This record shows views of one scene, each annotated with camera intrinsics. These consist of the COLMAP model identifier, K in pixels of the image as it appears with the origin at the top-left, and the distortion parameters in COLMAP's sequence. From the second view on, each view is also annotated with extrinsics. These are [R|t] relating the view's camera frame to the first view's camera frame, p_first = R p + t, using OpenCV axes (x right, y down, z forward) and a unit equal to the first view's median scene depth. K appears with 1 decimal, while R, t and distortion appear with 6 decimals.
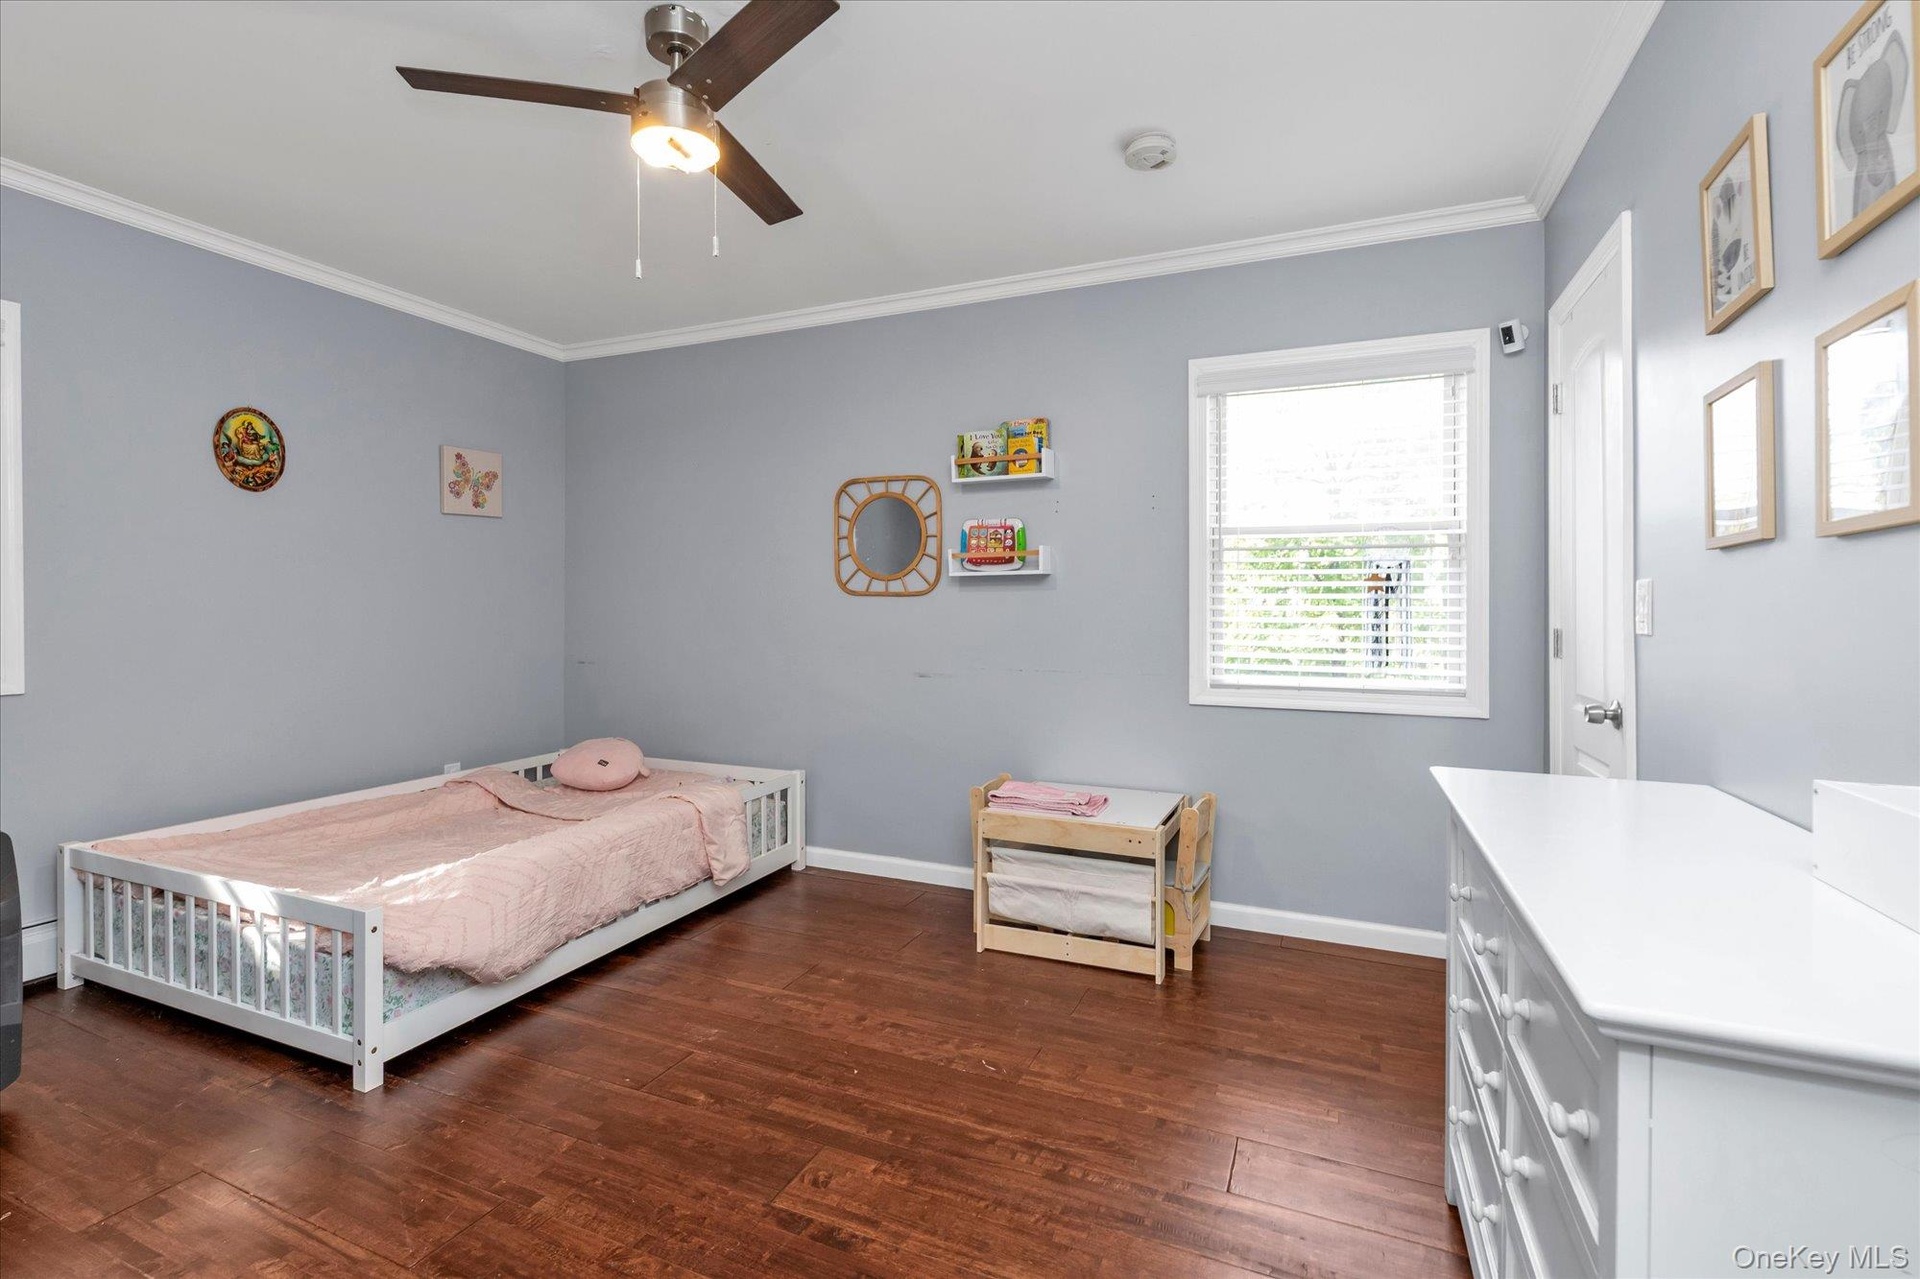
lens RADIAL K [[839.8, 0, 963.3], [0, 839.8, 608.9], [0, 0, 1]] dist [0.004049, 0.000047]
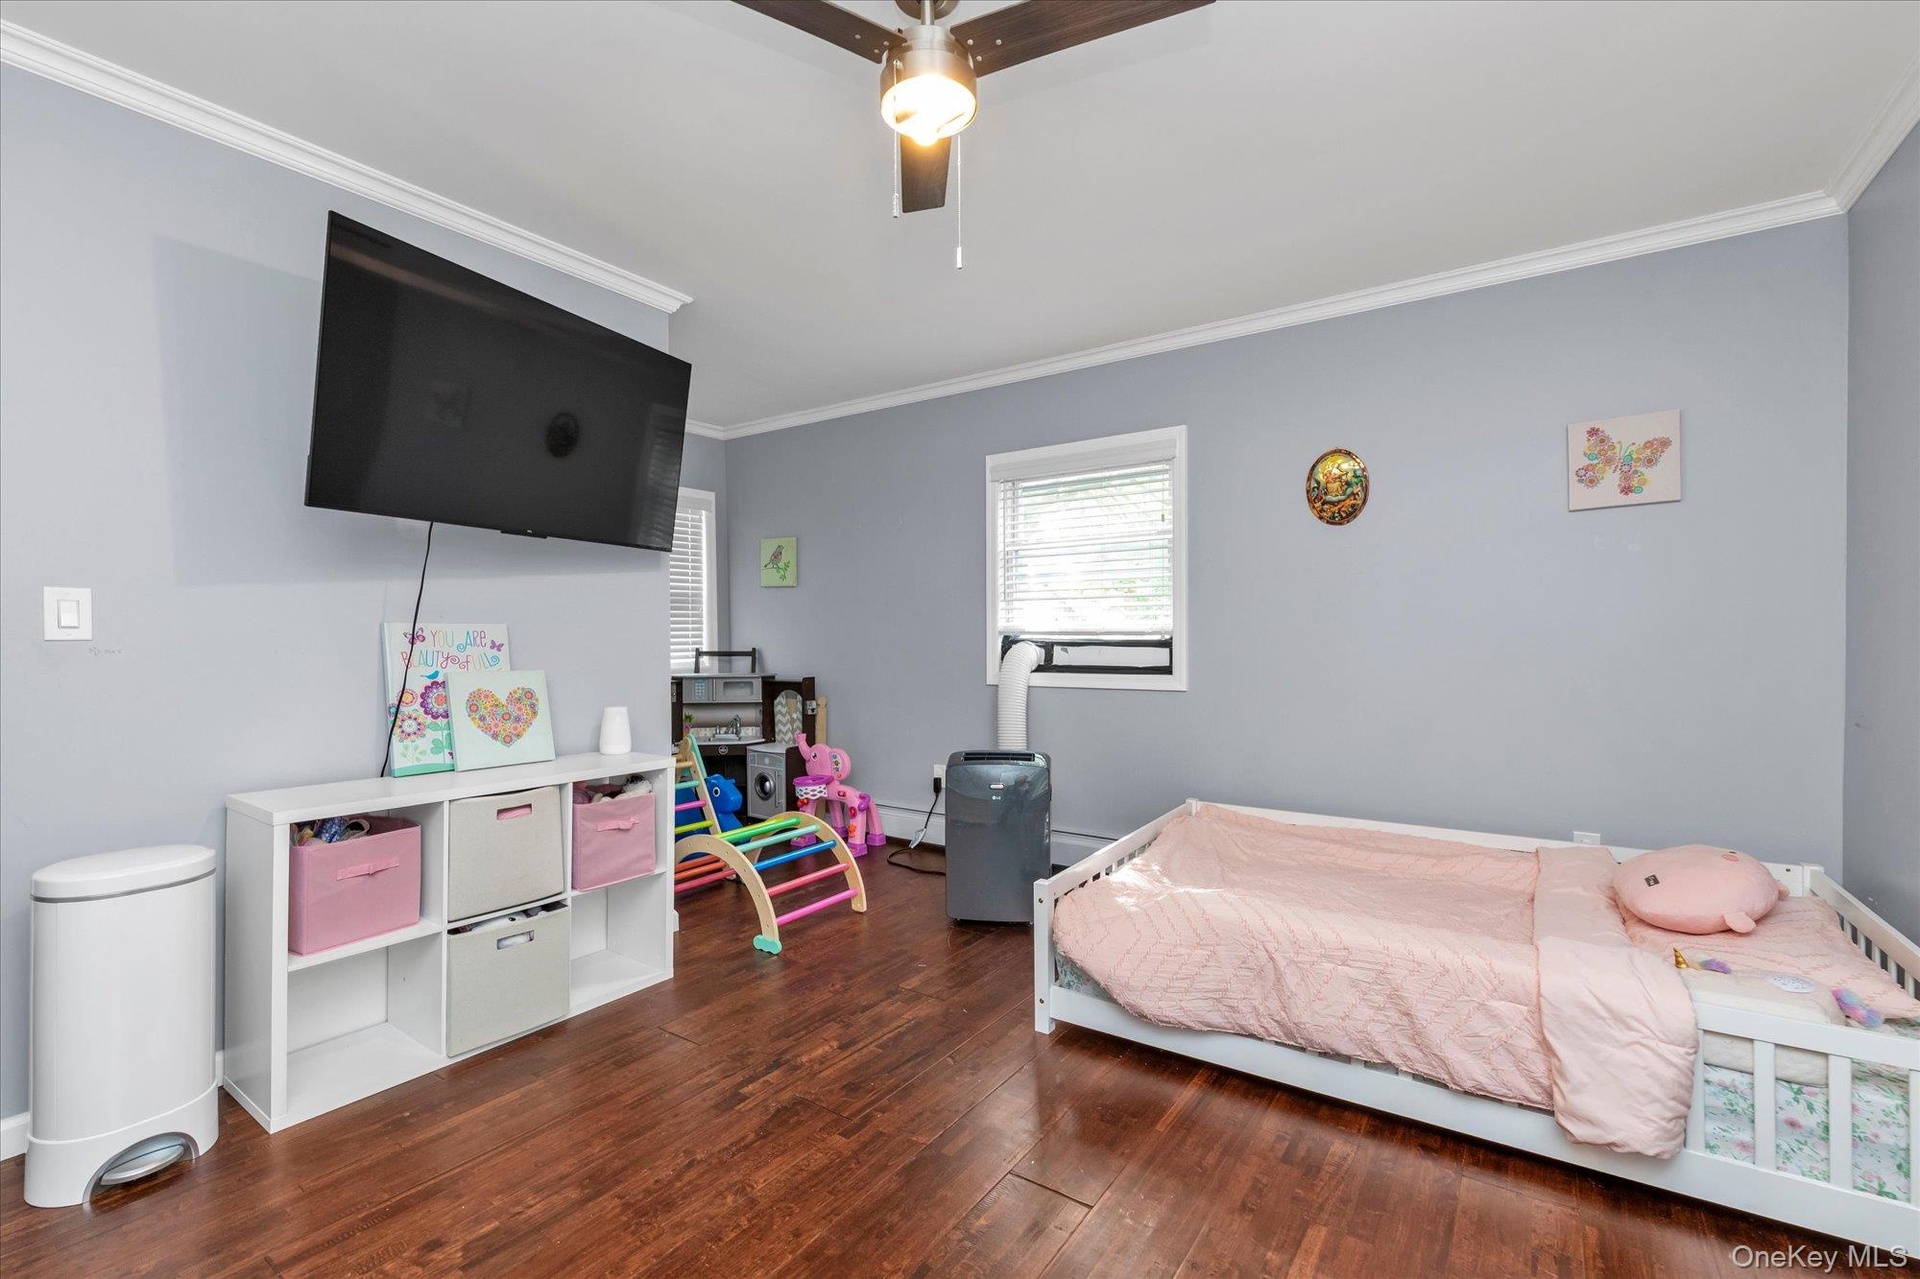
lens RADIAL K [[839.8, 0, 957.0], [0, 839.8, 640.4], [0, 0, 1]] dist [0.004049, 0.000047]
pose [[-0.182725, 0.009685, -0.983116, 0.320049], [0.002894, 0.999952, 0.009312, -0.001674], [0.983160, -0.001143, -0.182744, 0.710974]]
